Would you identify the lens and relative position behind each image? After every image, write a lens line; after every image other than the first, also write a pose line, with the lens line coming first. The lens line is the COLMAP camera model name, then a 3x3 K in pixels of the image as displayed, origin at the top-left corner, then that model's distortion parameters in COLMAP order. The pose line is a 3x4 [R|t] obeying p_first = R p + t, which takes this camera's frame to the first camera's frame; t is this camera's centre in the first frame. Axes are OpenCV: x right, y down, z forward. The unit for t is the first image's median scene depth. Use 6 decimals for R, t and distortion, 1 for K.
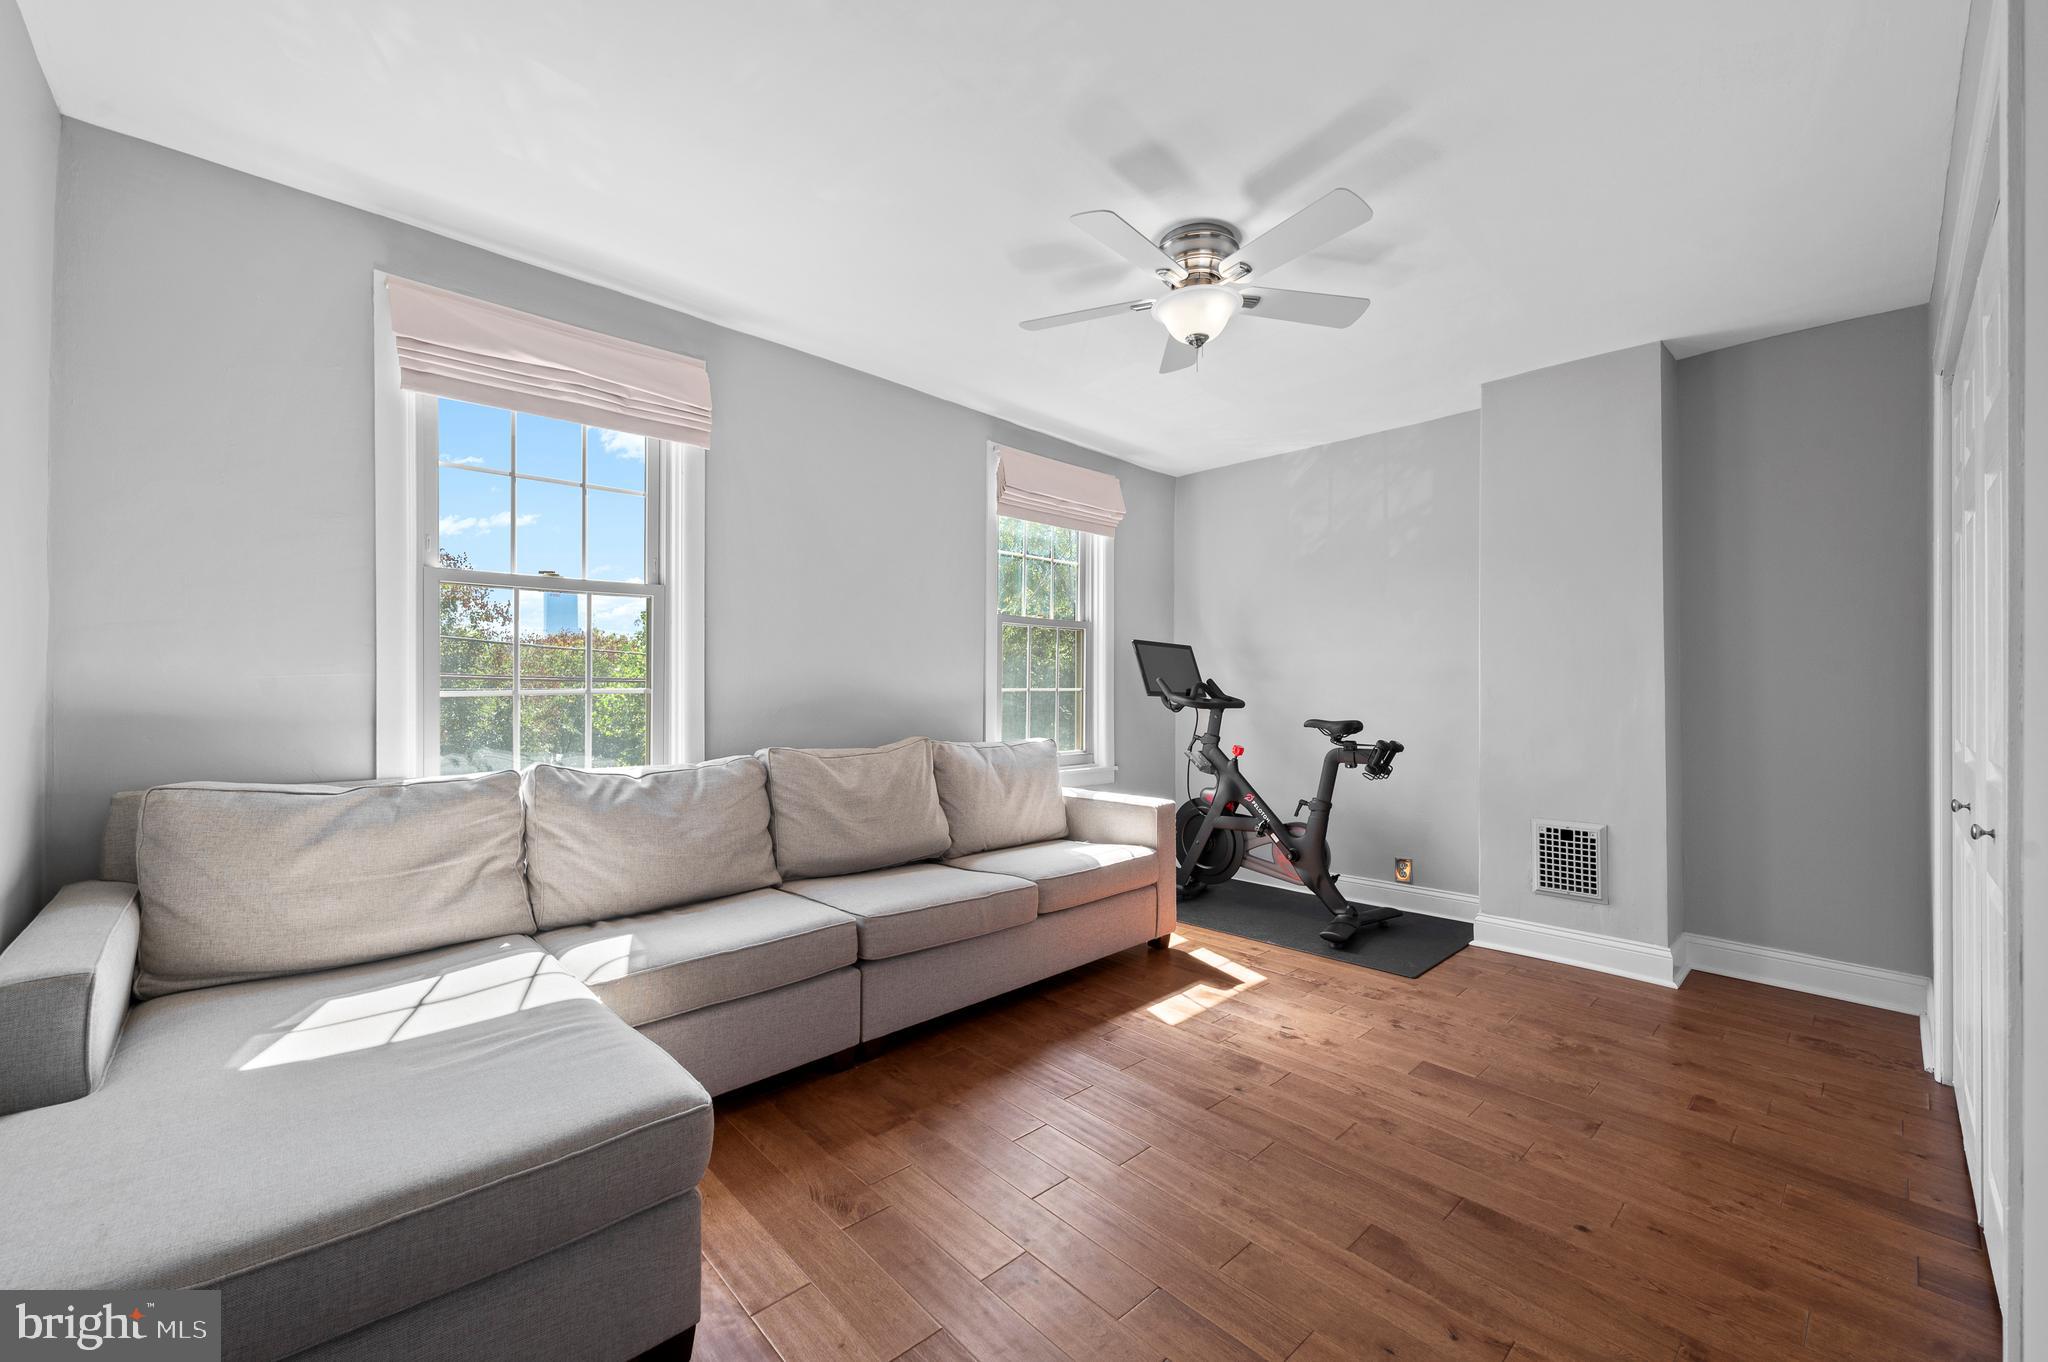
lens RADIAL K [[824.9, 0, 1018.5], [0, 824.9, 682.4], [0, 0, 1]] dist [-0.001287, -0.000546]
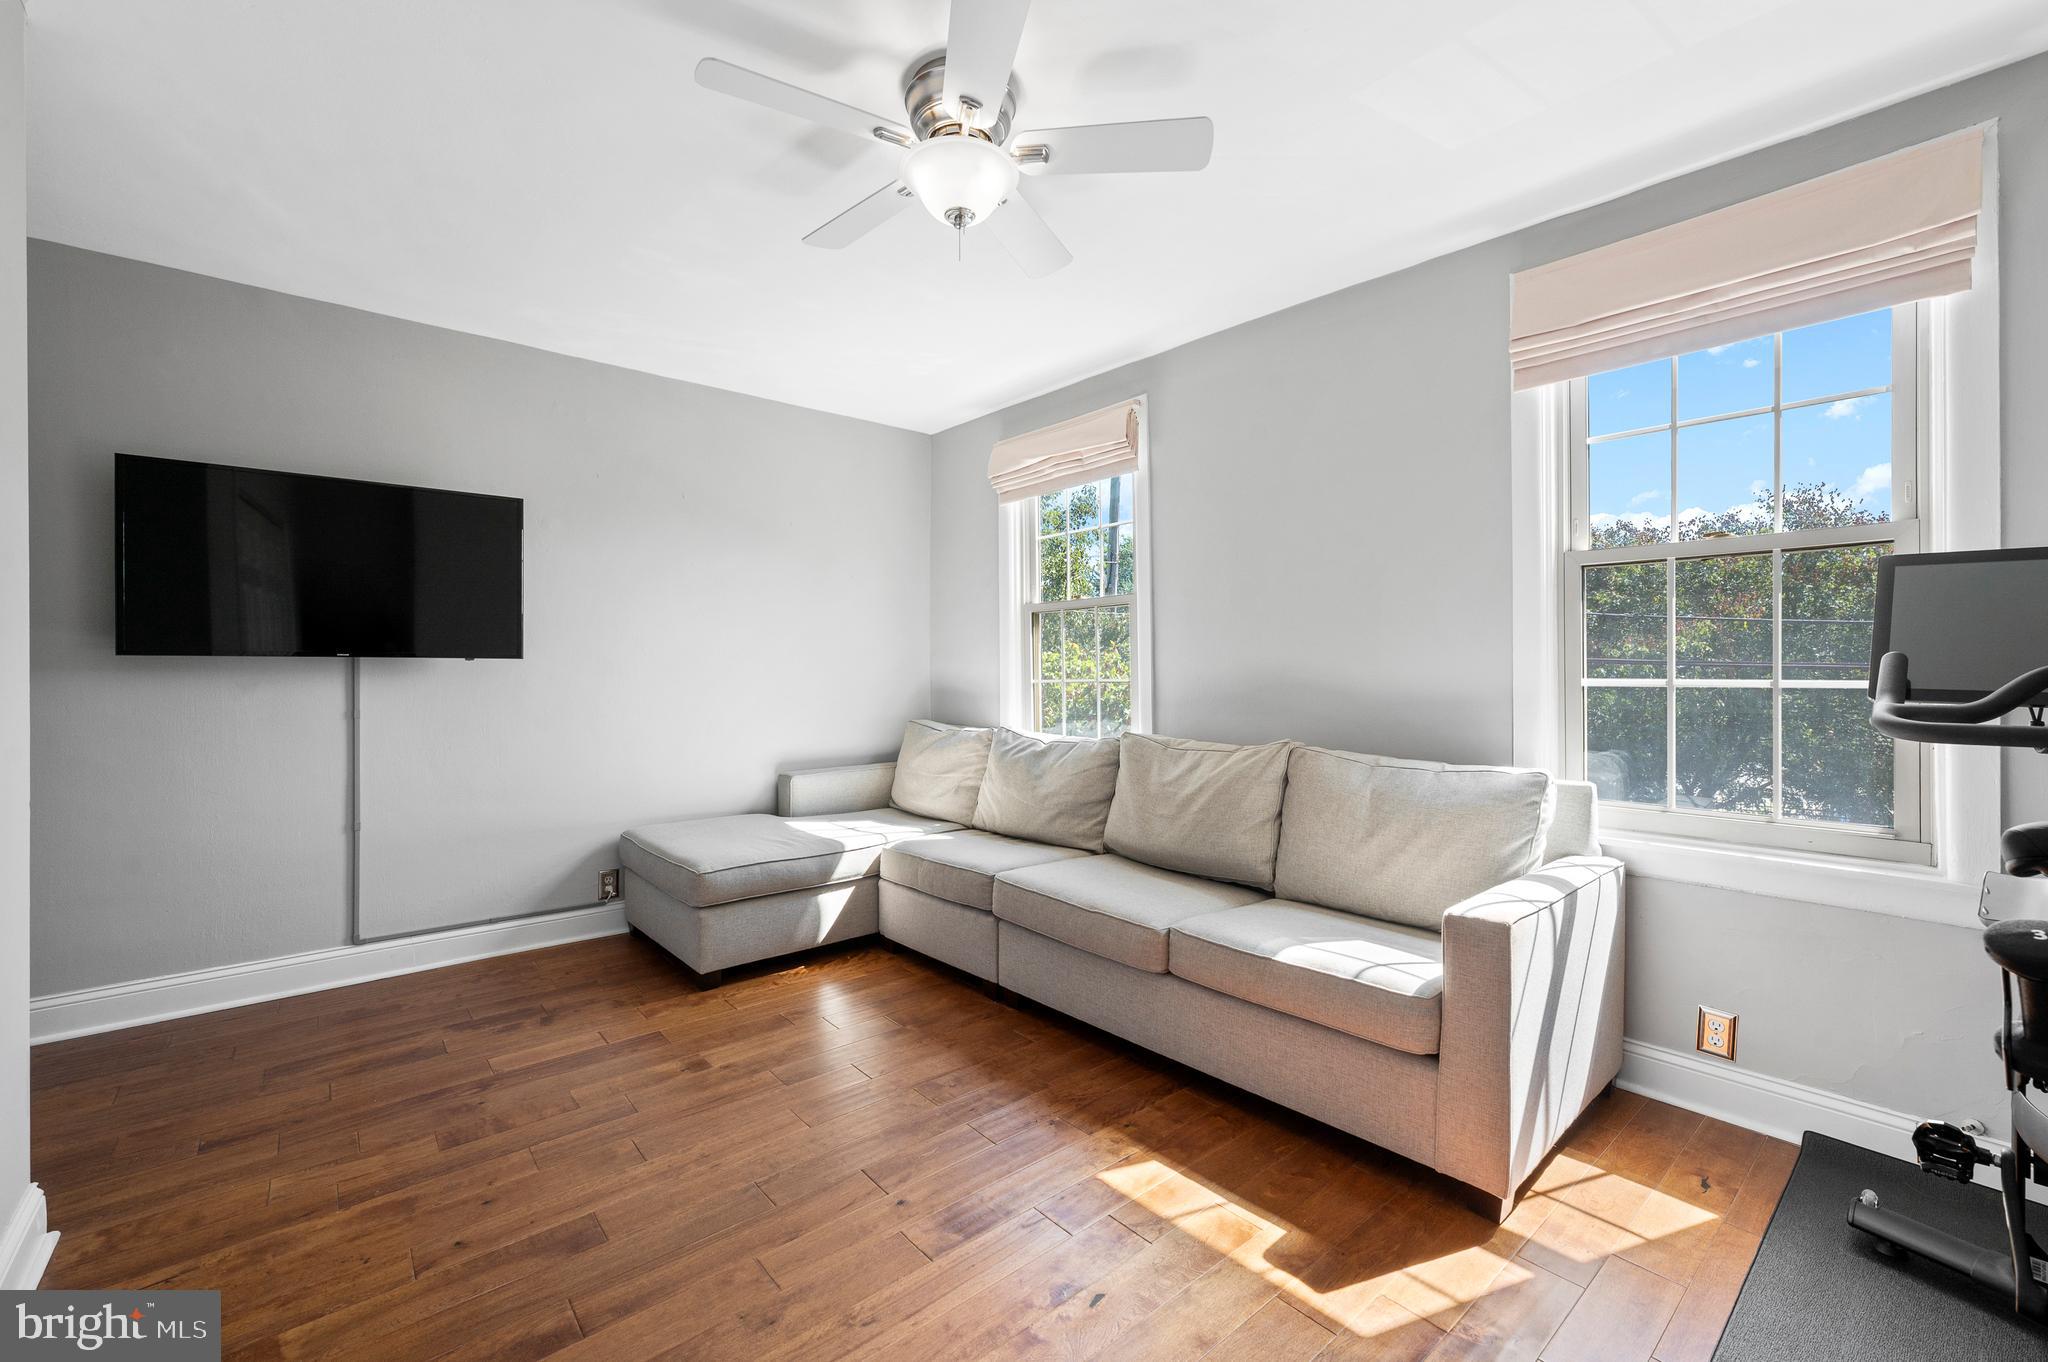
lens RADIAL K [[824.9, 0, 1018.5], [0, 824.9, 677.8], [0, 0, 1]] dist [-0.001287, -0.000546]
pose [[-0.036673, 0.002805, -0.999323, 0.845713], [0.004274, 0.999987, 0.002650, 0.003330], [0.999318, -0.004174, -0.036684, 0.938453]]
